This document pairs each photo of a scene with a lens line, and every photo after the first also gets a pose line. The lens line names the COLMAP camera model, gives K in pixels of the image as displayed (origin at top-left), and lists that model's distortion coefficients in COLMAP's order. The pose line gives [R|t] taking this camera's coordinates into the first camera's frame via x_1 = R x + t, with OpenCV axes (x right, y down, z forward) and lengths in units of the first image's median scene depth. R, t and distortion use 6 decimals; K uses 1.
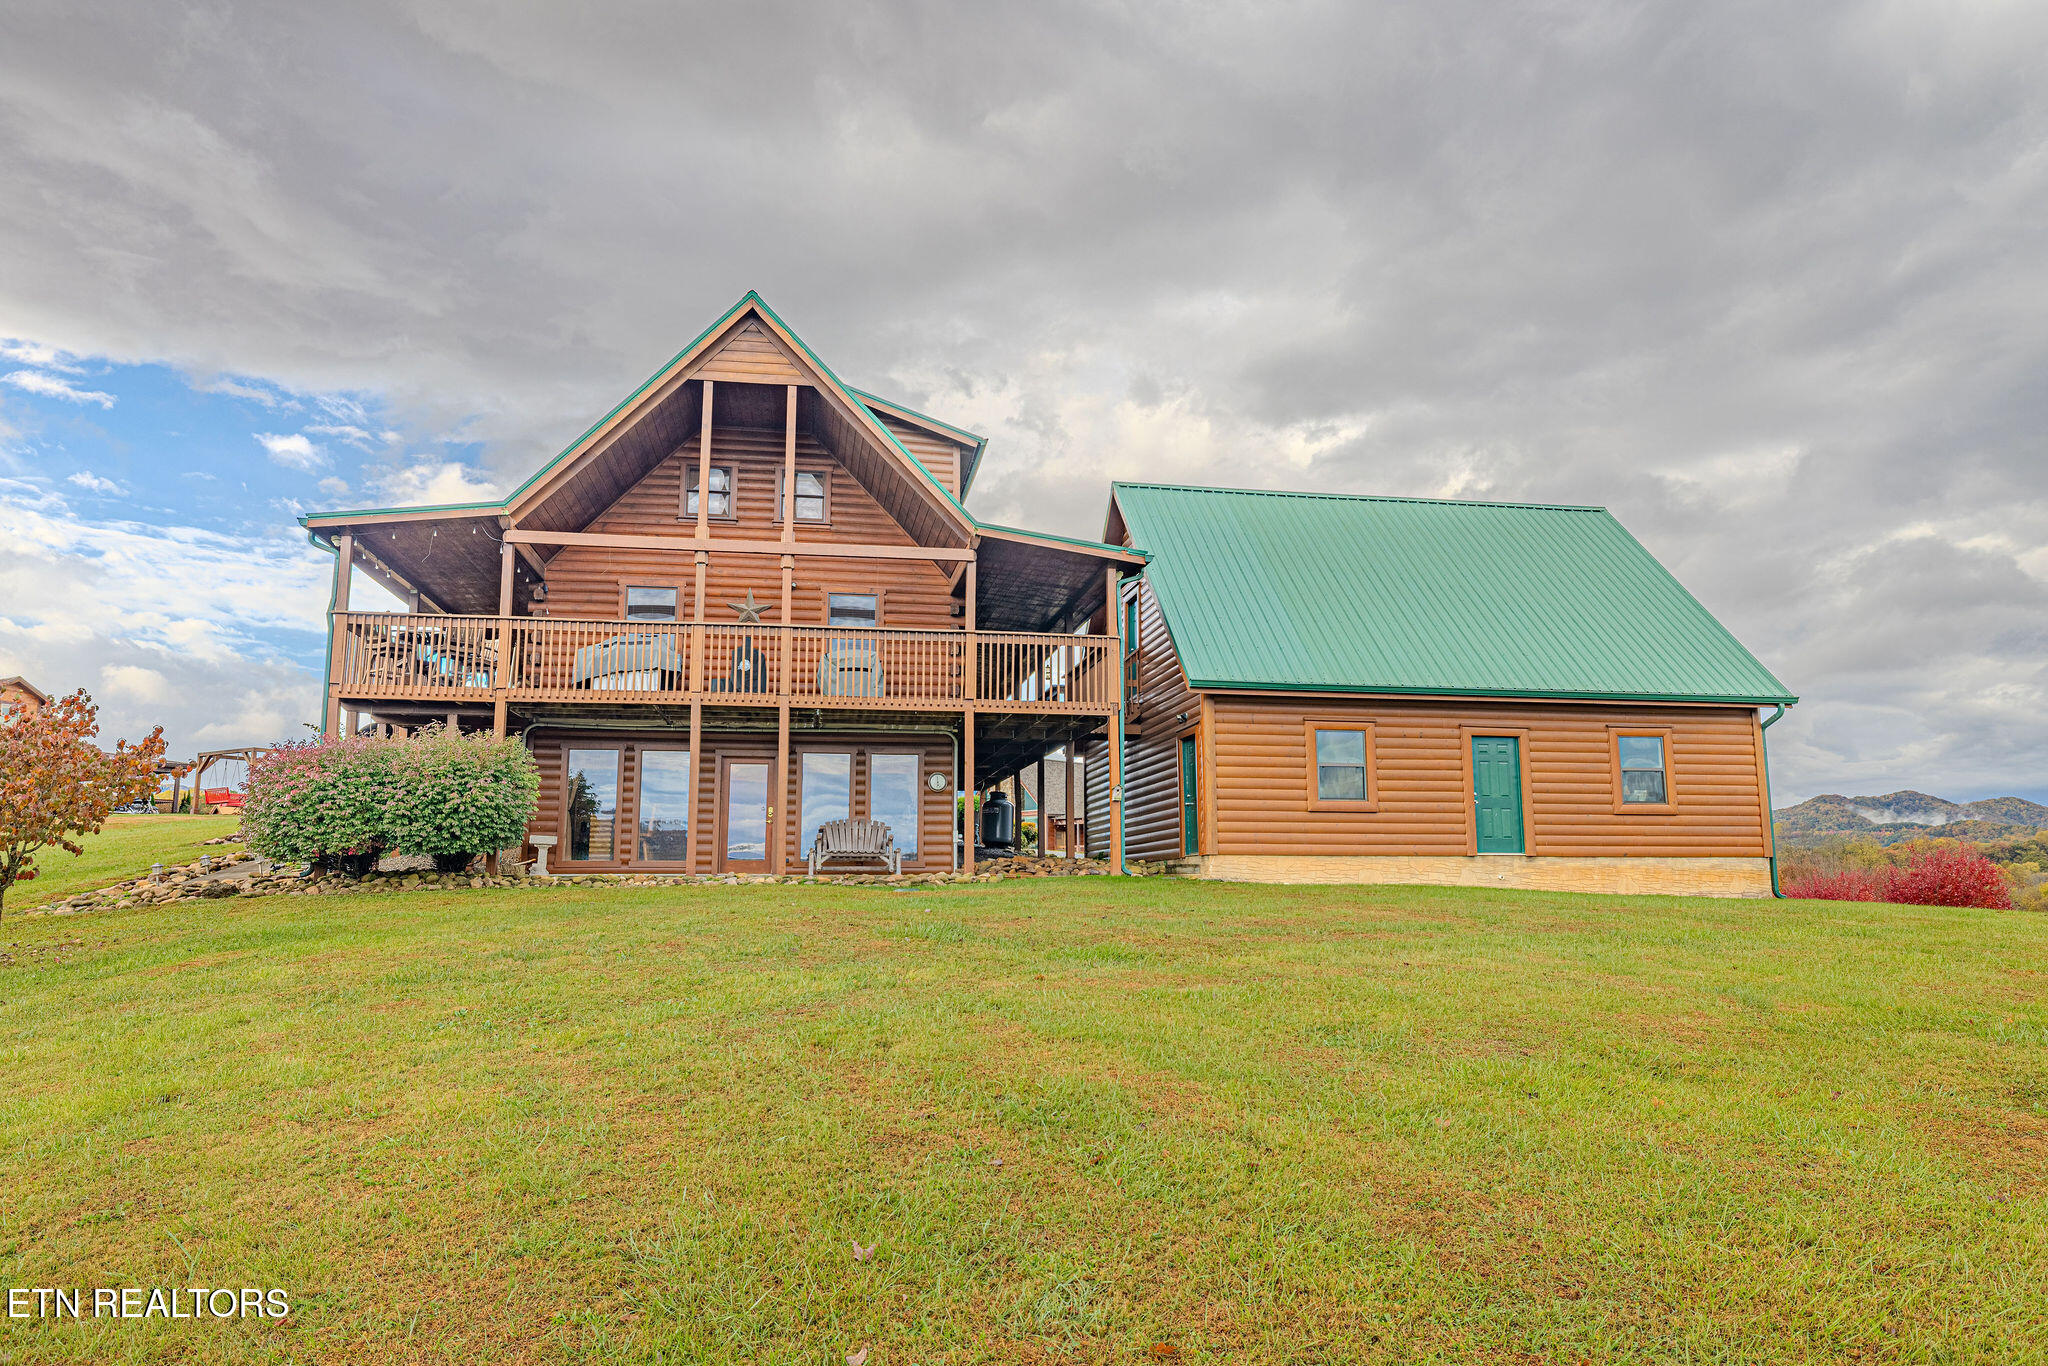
lens RADIAL K [[1416.4, 0, 1025.8], [0, 1416.4, 675.7], [0, 0, 1]] dist [0.012249, 0.000972]
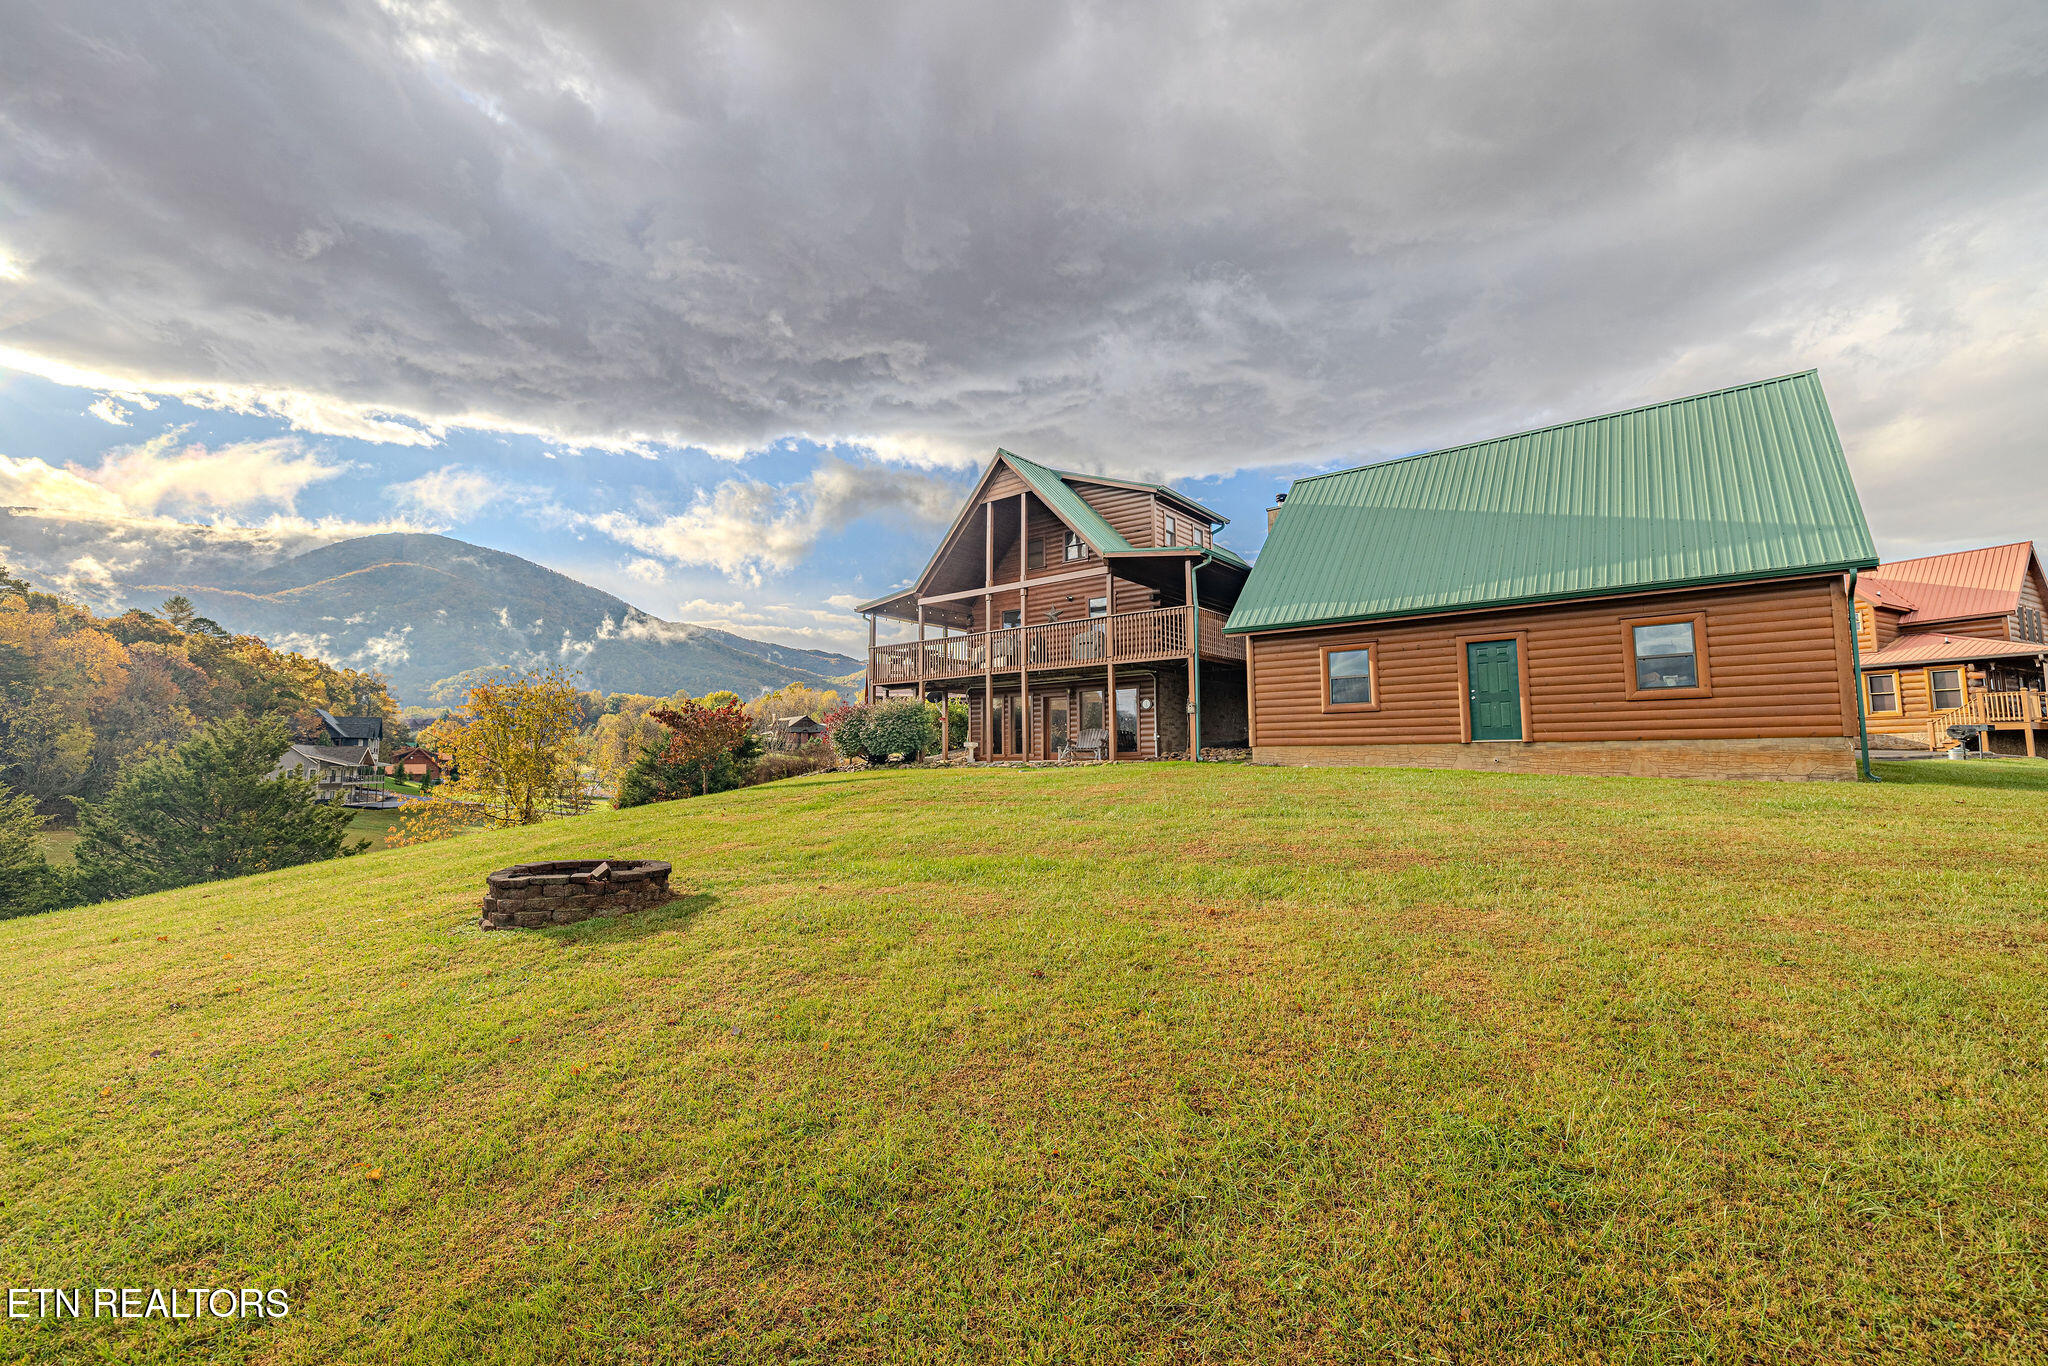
lens RADIAL K [[850.6, 0, 1026.6], [0, 850.6, 687.8], [0, 0, 1]] dist [0.002682, -0.000102]
pose [[0.656207, -0.067286, -0.751575, 0.604383], [0.123538, 0.992157, 0.019037, 0.020163], [0.744400, -0.105340, 0.659373, 0.245769]]
